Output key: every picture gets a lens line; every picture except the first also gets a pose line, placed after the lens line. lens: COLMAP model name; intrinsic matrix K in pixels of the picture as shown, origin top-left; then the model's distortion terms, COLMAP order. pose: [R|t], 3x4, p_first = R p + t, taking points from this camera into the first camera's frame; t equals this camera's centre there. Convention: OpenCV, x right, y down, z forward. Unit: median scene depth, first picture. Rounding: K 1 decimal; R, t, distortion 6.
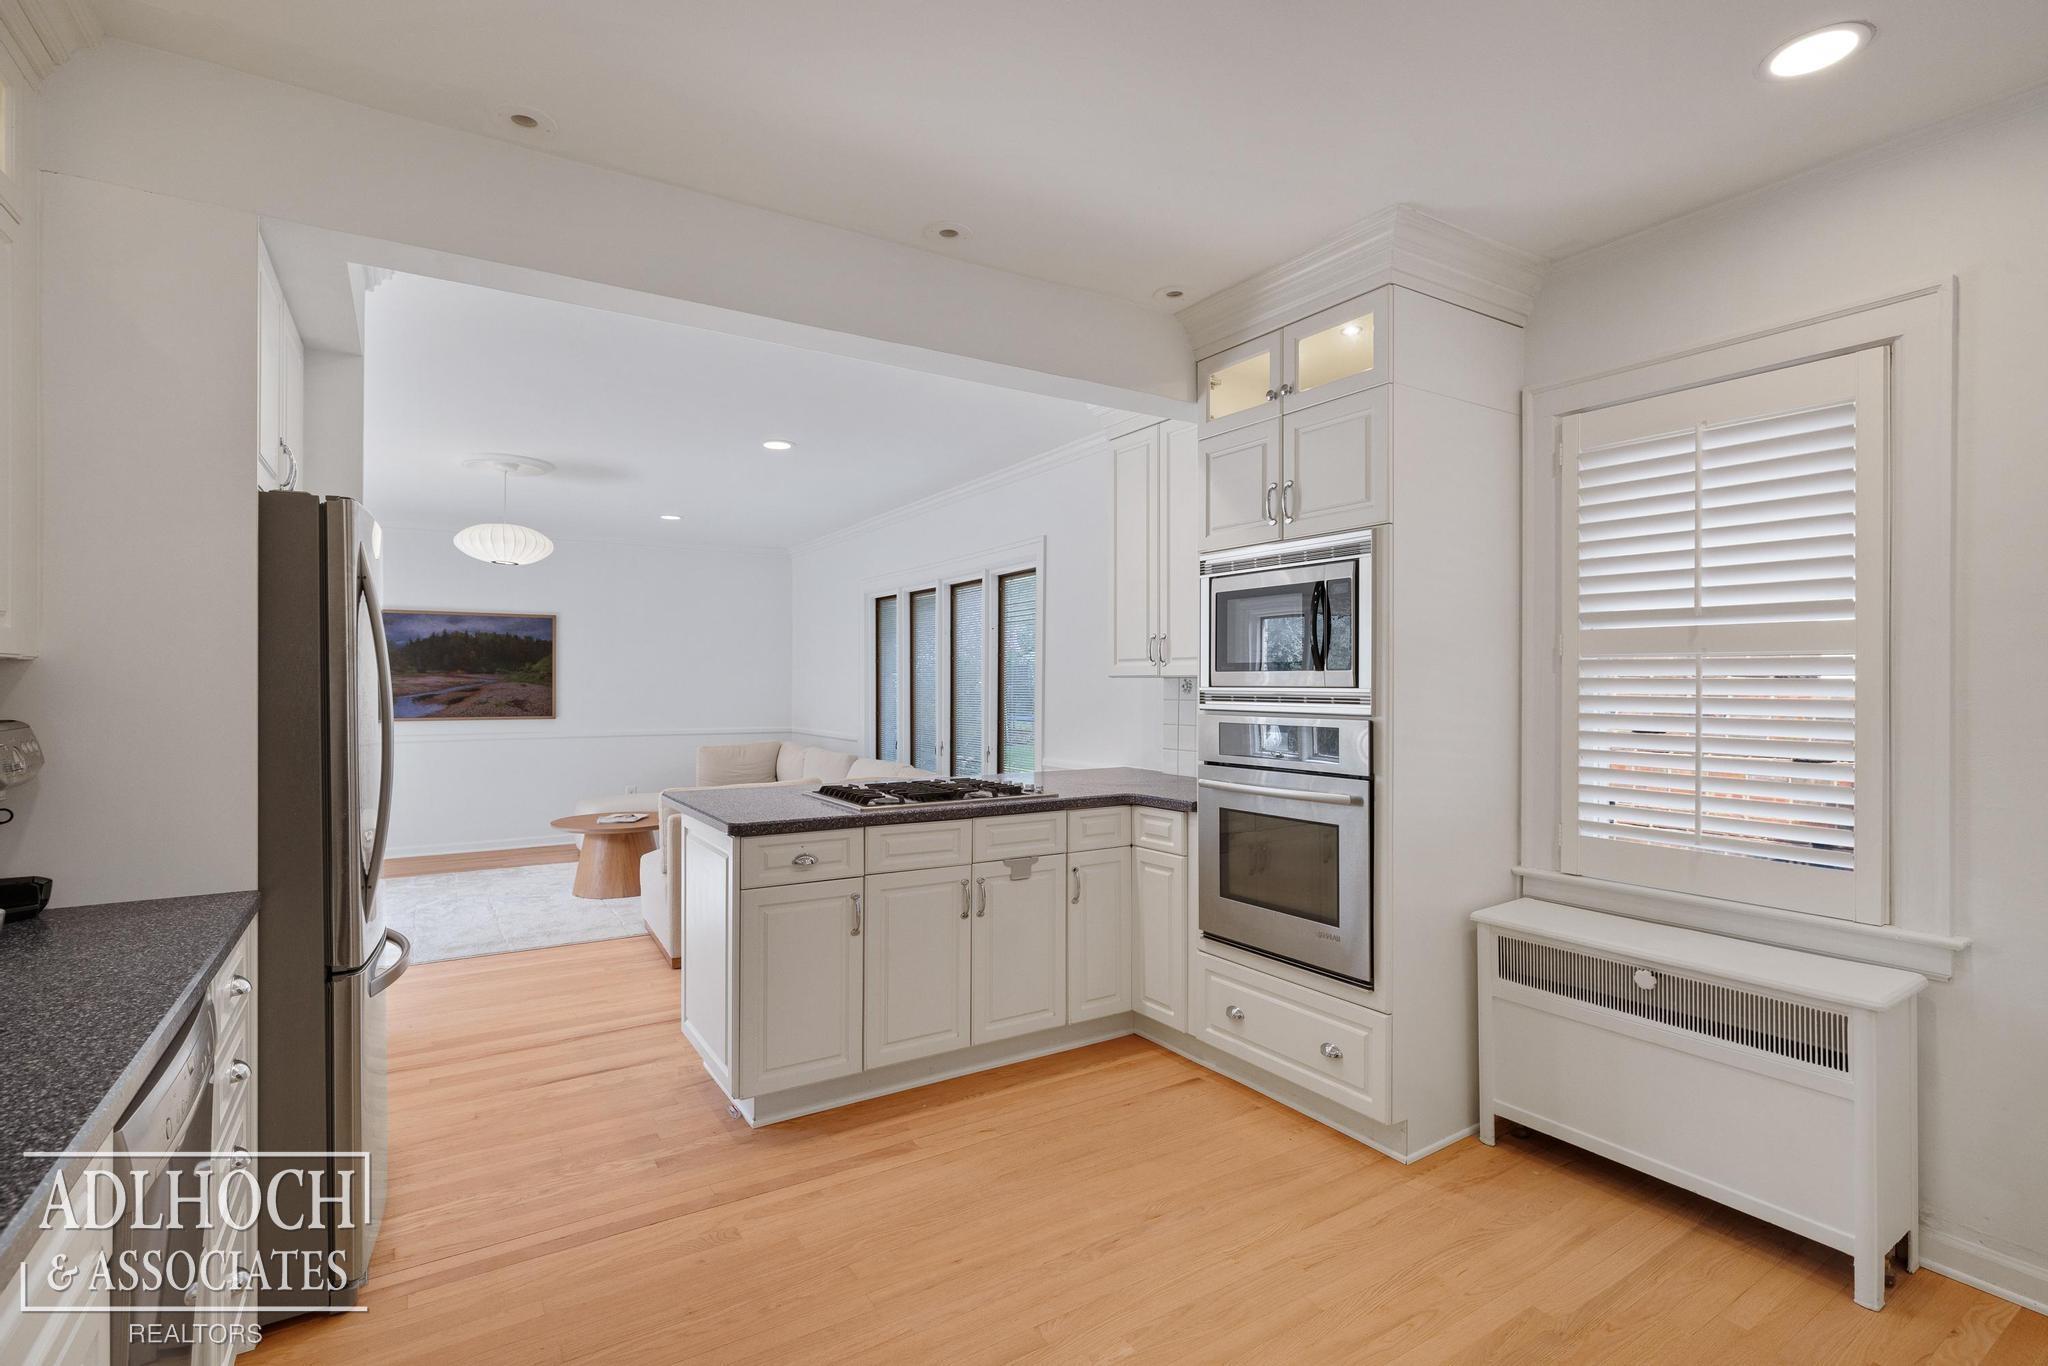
lens RADIAL K [[965.1, 0, 1017.1], [0, 965.1, 684.0], [0, 0, 1]] dist [-0.013153, 0.000180]
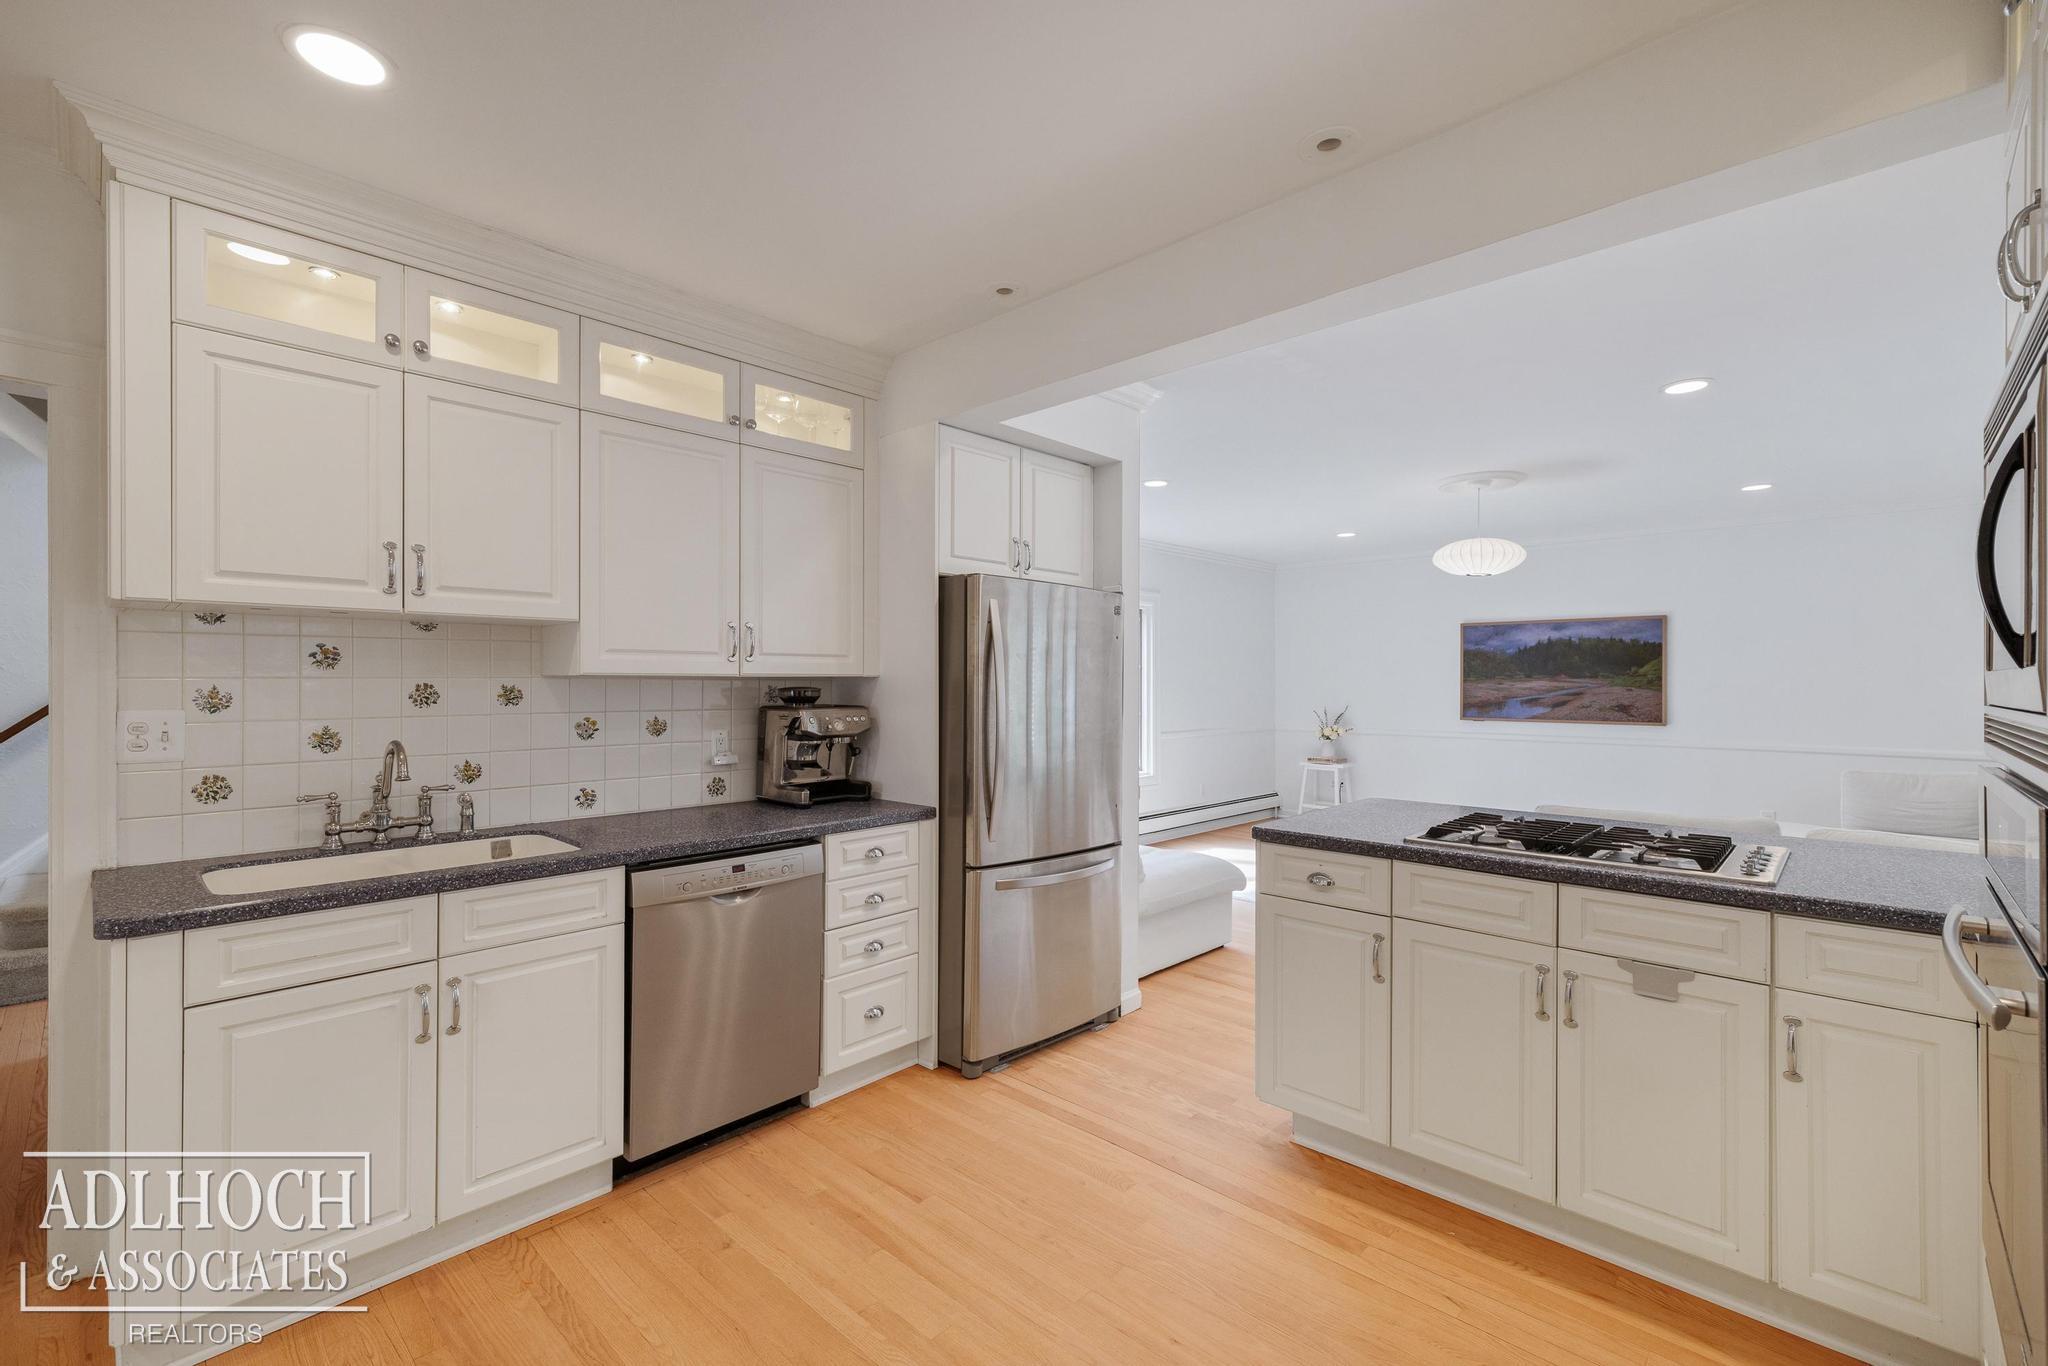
lens RADIAL K [[878.1, 0, 1017.6], [0, 878.1, 681.0], [0, 0, 1]] dist [0.004241, 0.000426]
pose [[0.246497, -0.002907, -0.969139, 0.452531], [-0.003249, 0.999987, -0.003826, -0.005025], [0.969138, 0.004092, 0.246484, 0.427020]]
